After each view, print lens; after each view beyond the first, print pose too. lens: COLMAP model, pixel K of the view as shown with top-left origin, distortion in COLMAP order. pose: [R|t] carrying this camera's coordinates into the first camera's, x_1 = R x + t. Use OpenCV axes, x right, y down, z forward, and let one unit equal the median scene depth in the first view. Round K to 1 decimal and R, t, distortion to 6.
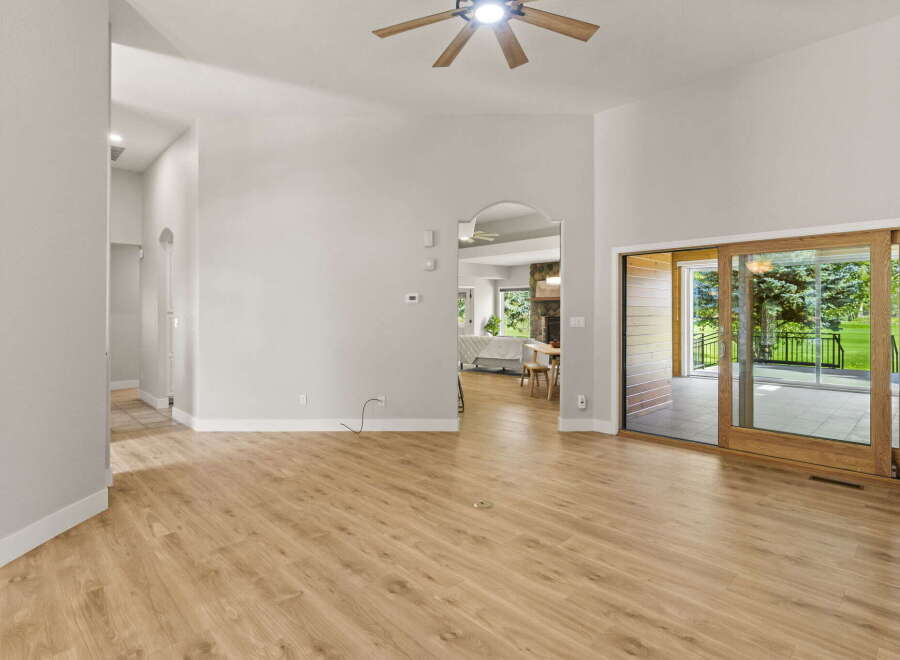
lens RADIAL K [[454.4, 0, 450.0], [0, 454.4, 330.0], [0, 0, 1]] dist [0.000605, 0.000250]
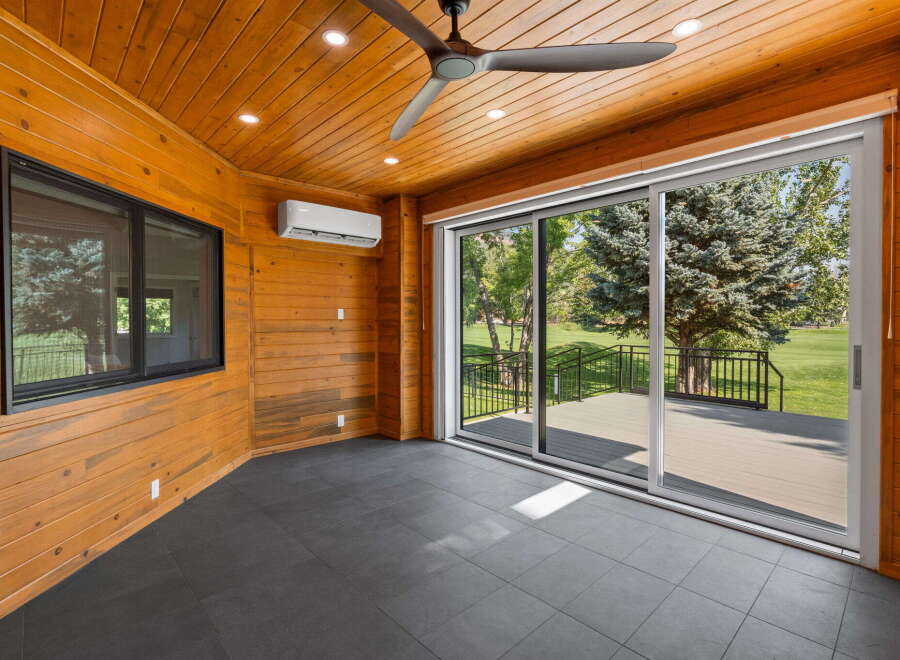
lens RADIAL K [[454.4, 0, 450.0], [0, 454.4, 330.0], [0, 0, 1]] dist [0.000605, 0.000250]
pose [[0.999980, -0.005168, 0.003666, 0.371508], [0.005241, 0.999782, -0.020189, -0.007976], [-0.003561, 0.020208, 0.999789, 0.343269]]
